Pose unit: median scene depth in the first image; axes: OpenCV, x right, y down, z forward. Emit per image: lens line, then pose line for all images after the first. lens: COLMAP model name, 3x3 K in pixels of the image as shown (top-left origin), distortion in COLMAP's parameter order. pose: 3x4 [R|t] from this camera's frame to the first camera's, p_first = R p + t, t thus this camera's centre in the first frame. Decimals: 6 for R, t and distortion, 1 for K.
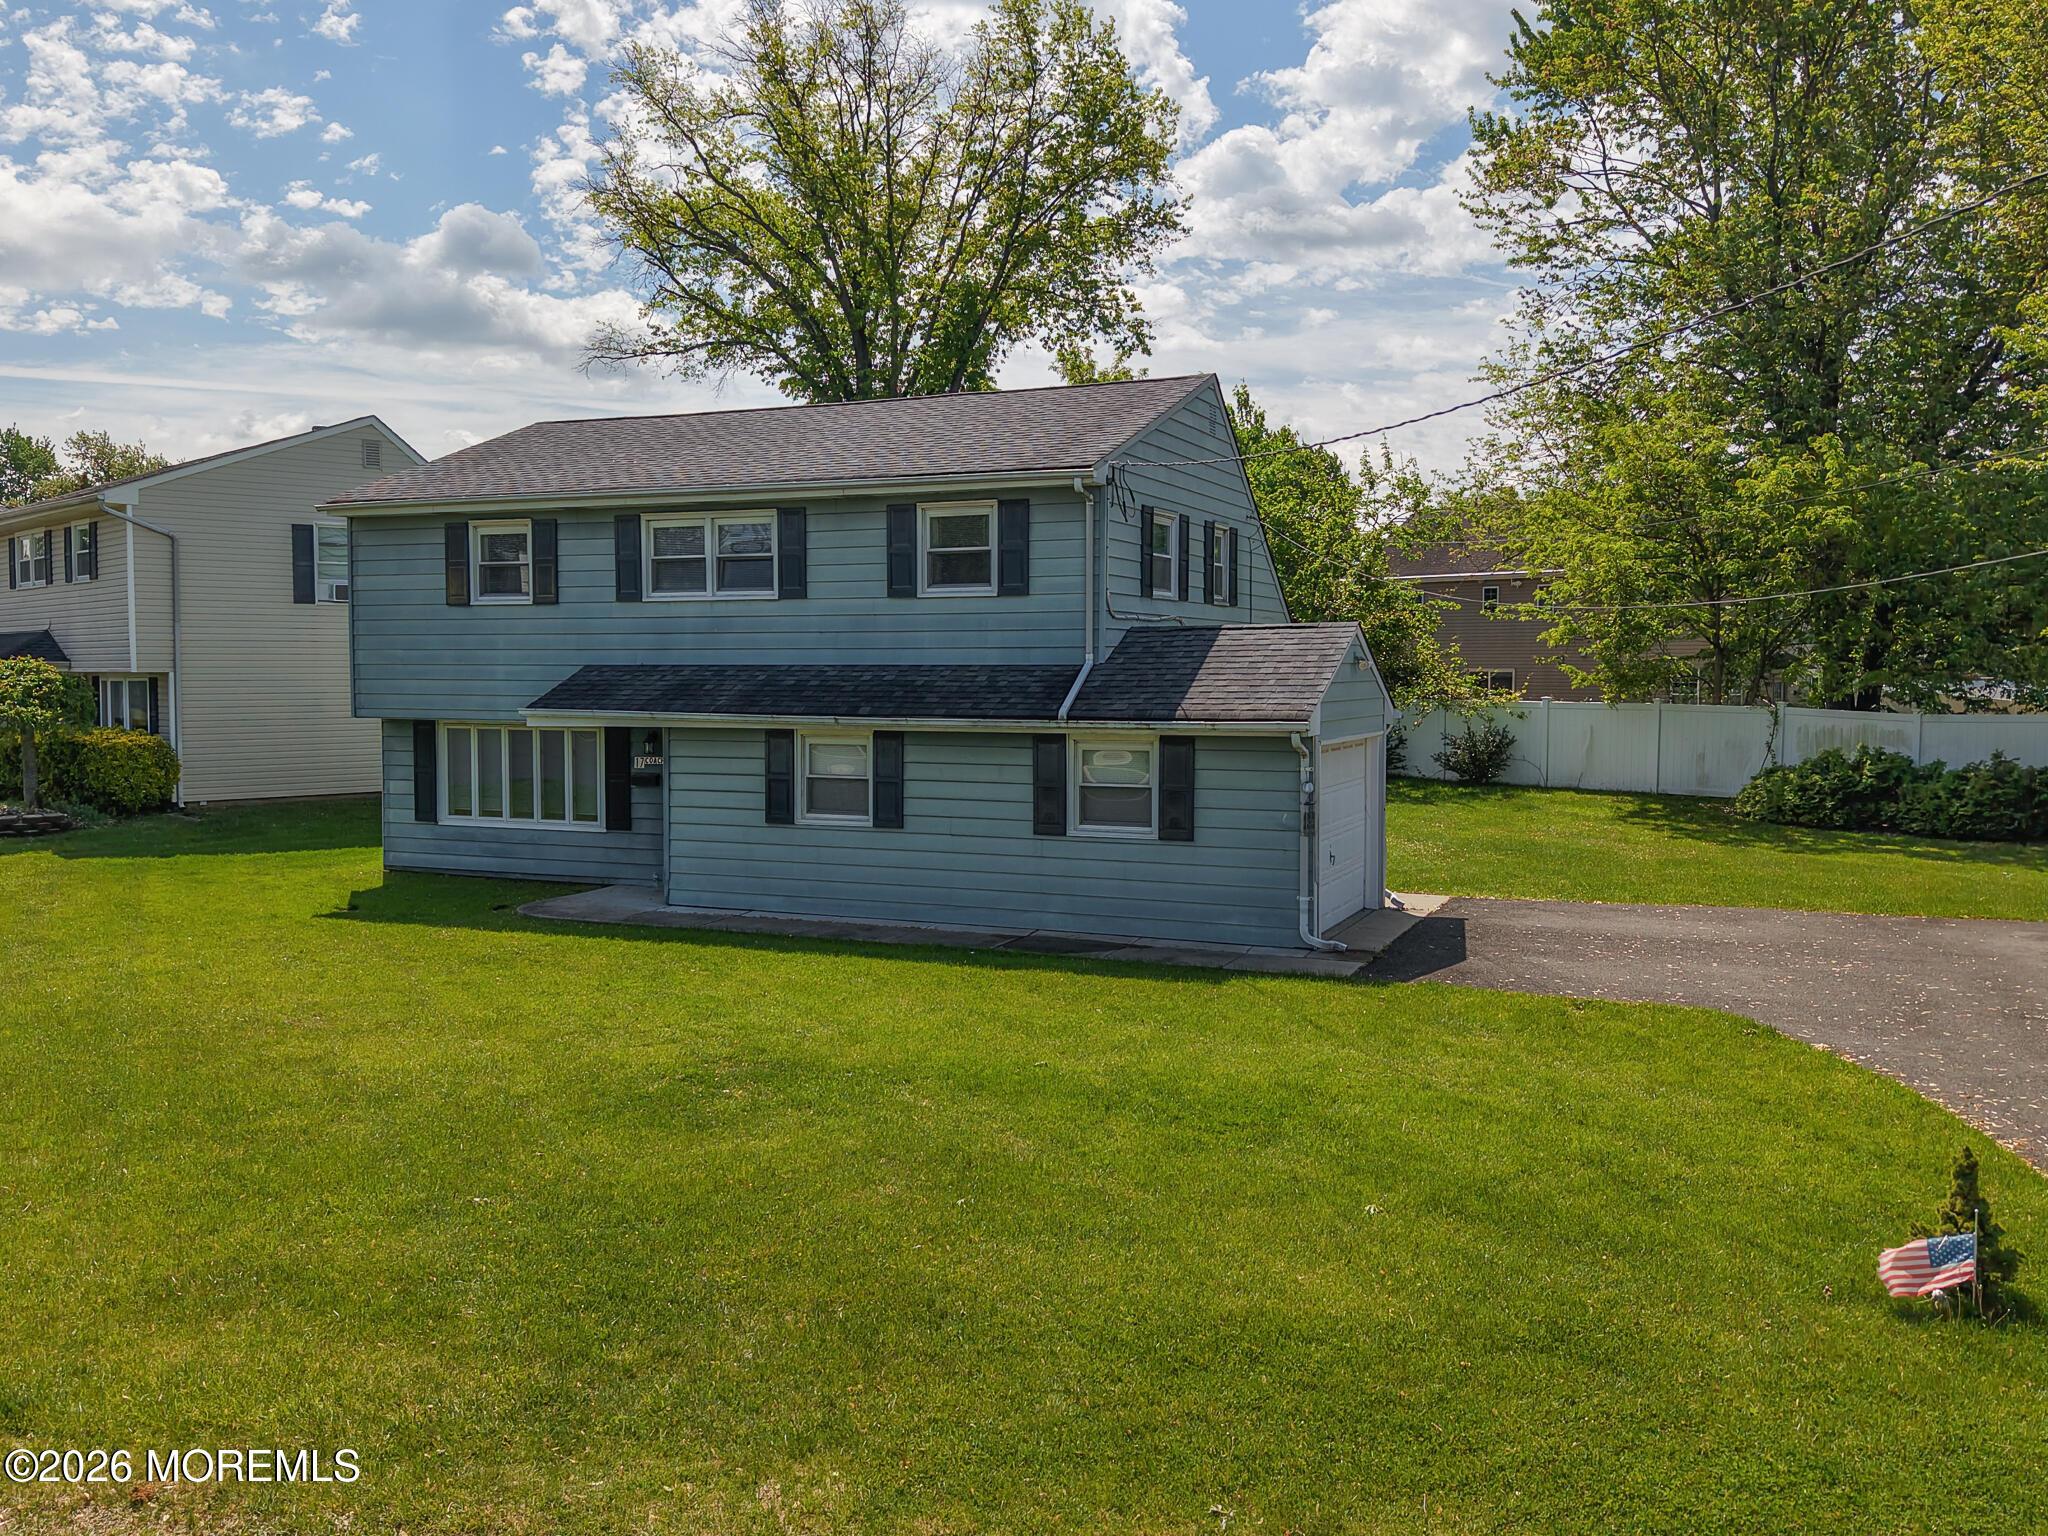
lens RADIAL K [[1768.3, 0, 1016.7], [0, 1768.3, 737.4], [0, 0, 1]] dist [0.022002, -0.006117]
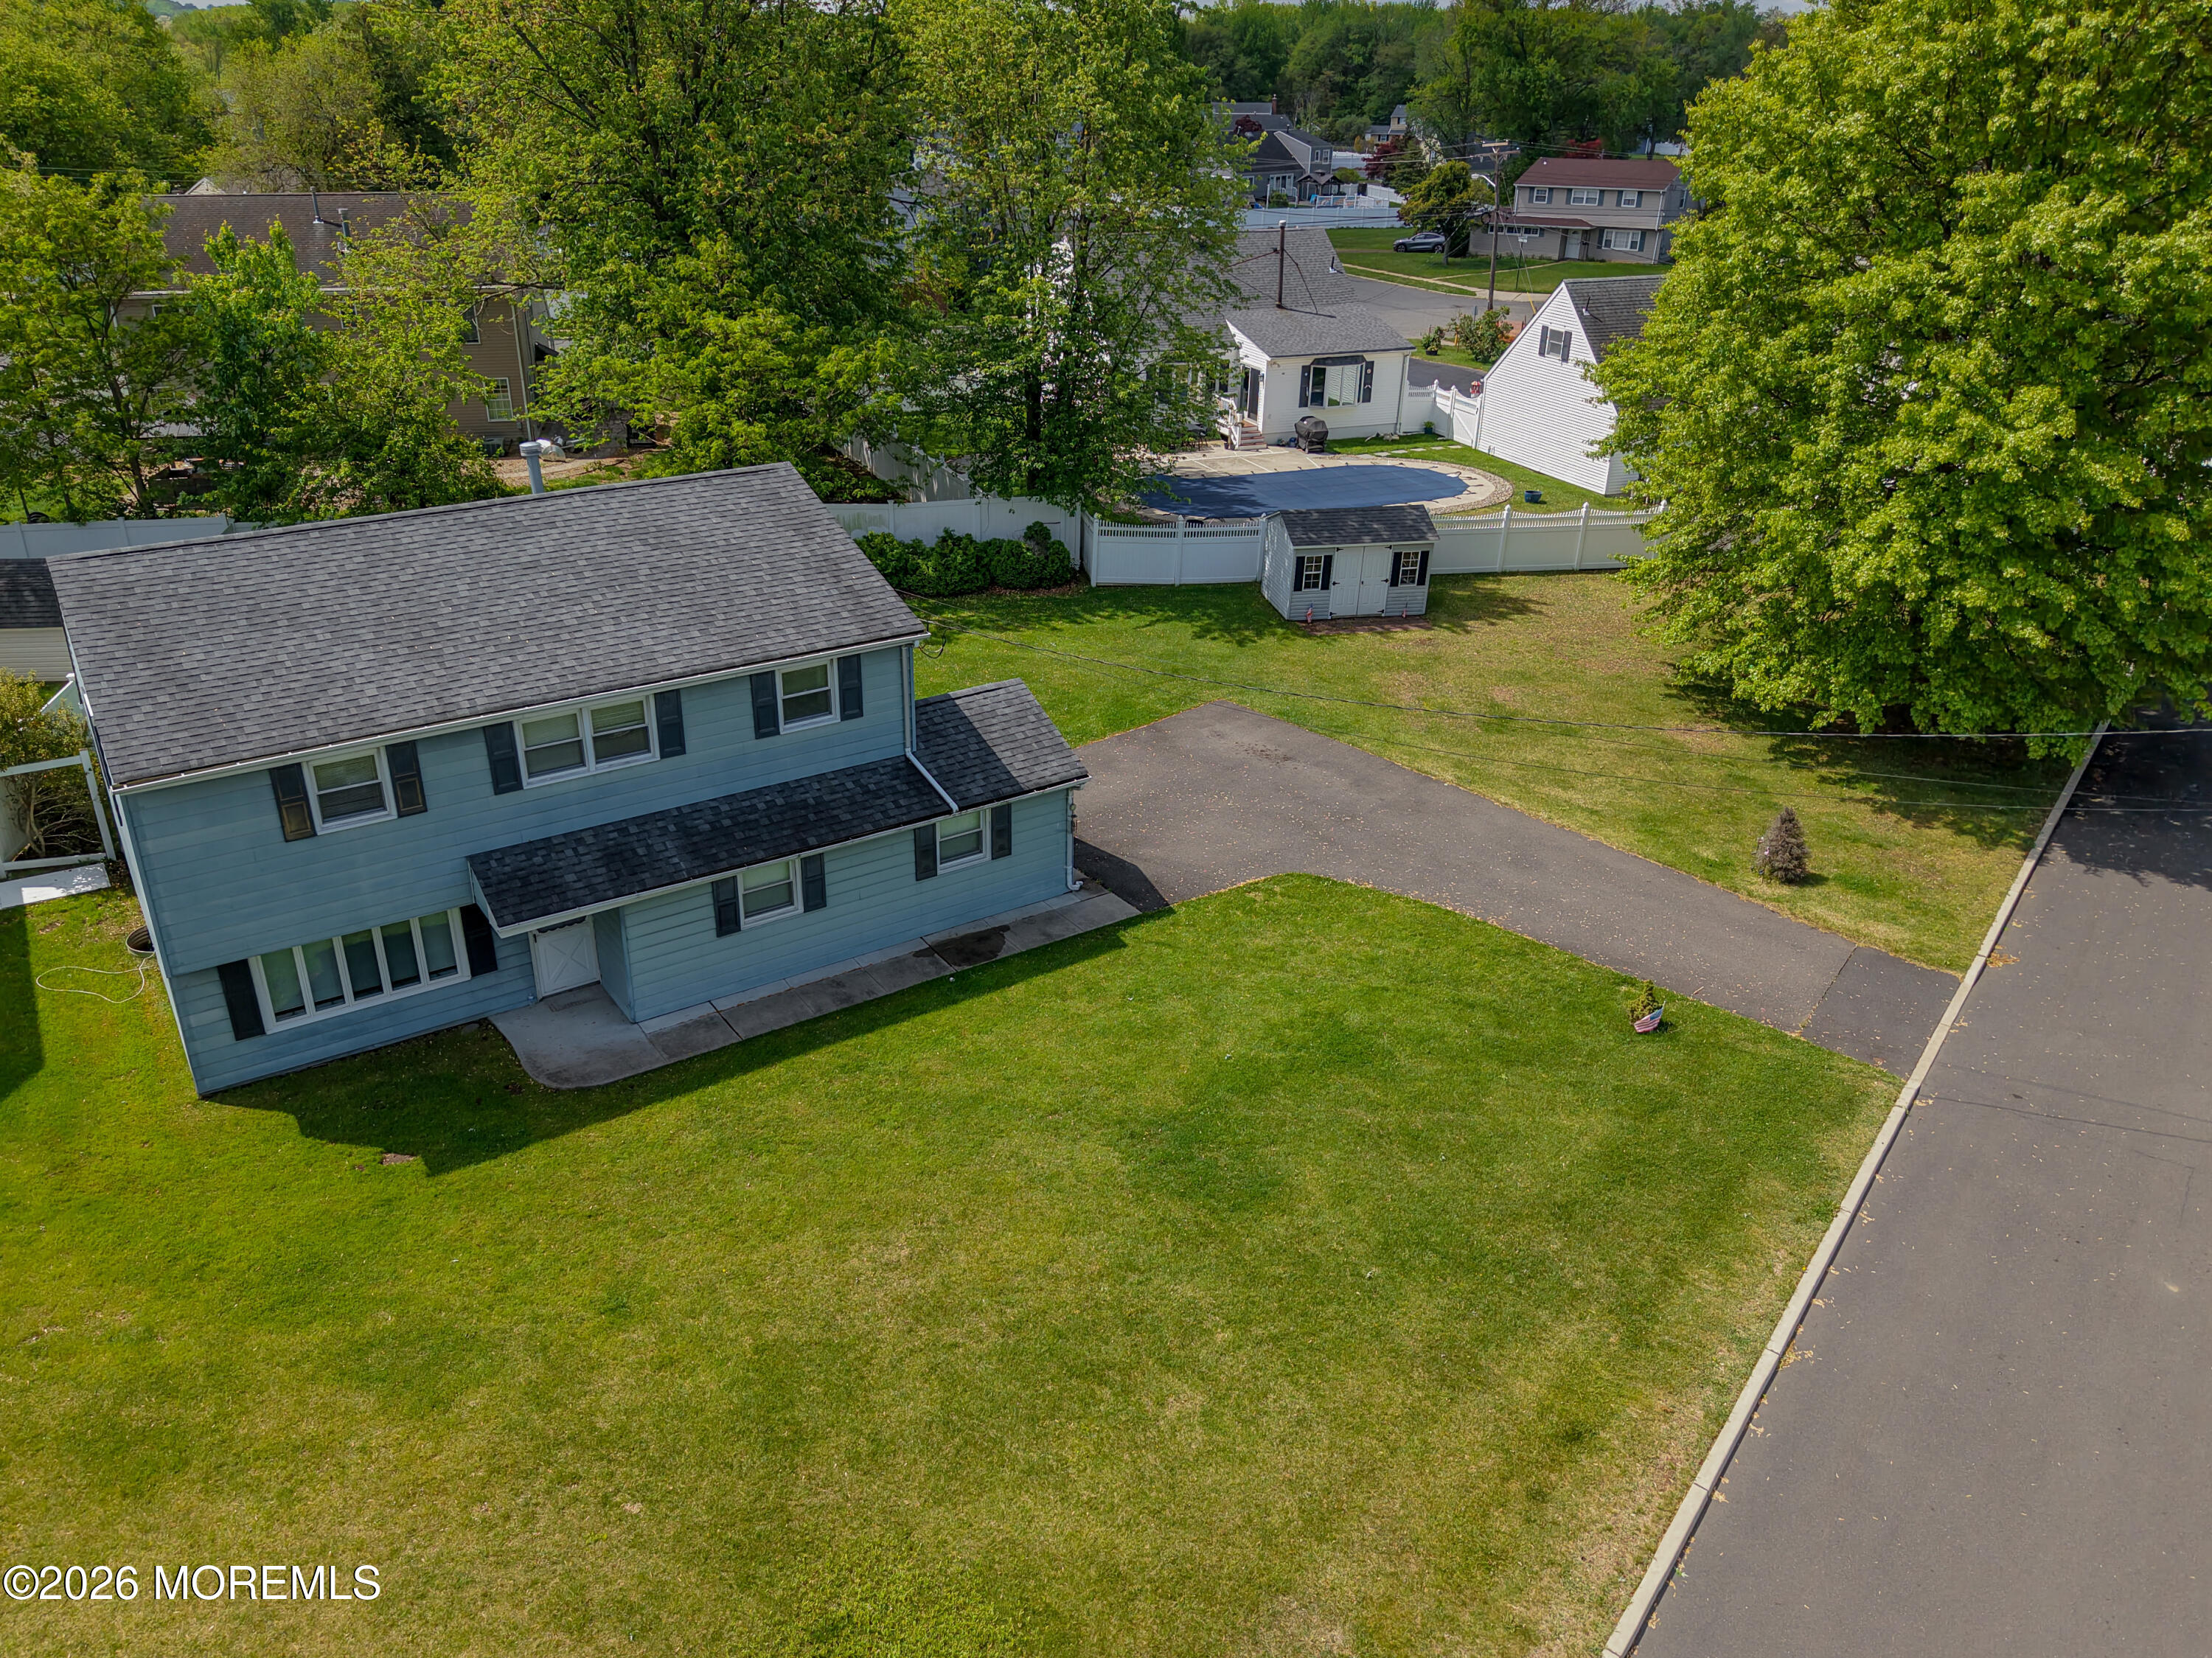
lens RADIAL K [[1603.8, 0, 1106.0], [0, 1603.8, 829.0], [0, 0, 1]] dist [0.003122, -0.000529]
pose [[0.514255, -0.357349, 0.779643, -0.797850], [0.004810, 0.910247, 0.414038, -0.458221], [-0.857624, -0.209171, 0.469818, 0.208237]]
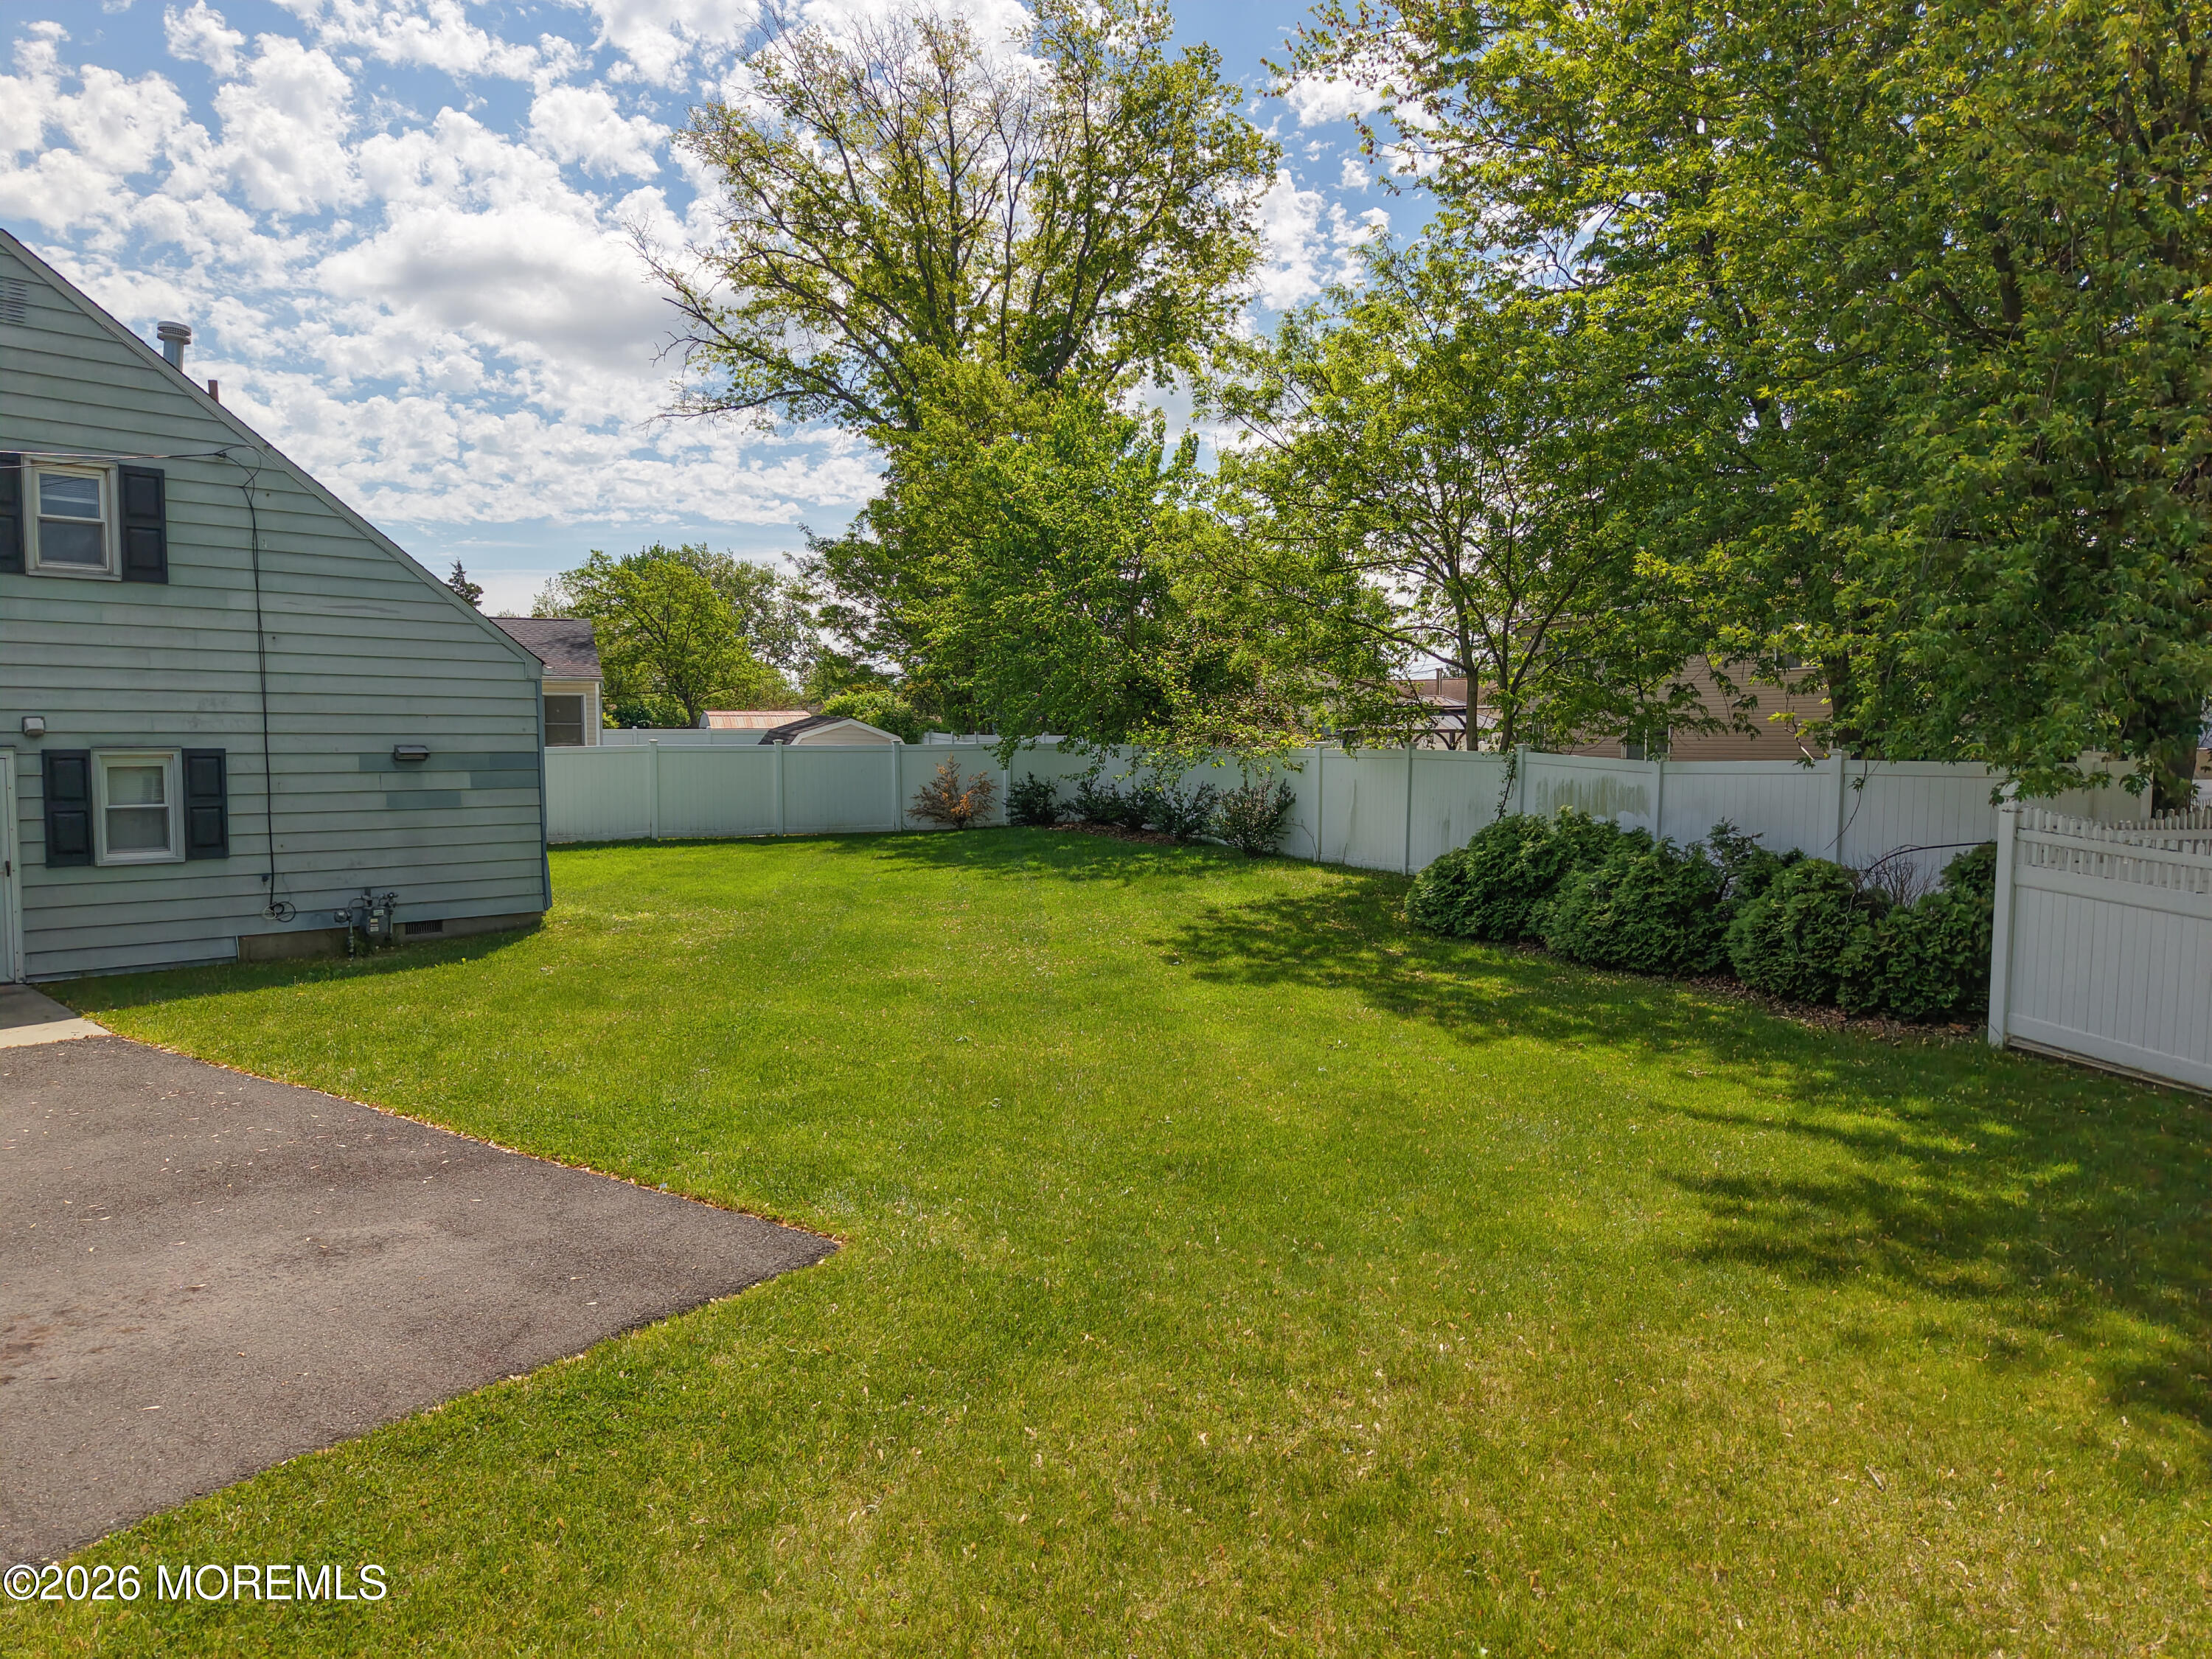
lens RADIAL K [[1515.9, 0, 1170.6], [0, 1515.9, 824.2], [0, 0, 1]] dist [0.023047, -0.001200]
pose [[0.939976, 0.018440, -0.340741, 0.751012], [-0.013690, 0.999773, 0.016339, 0.004179], [0.340965, -0.010693, 0.940015, 0.628576]]
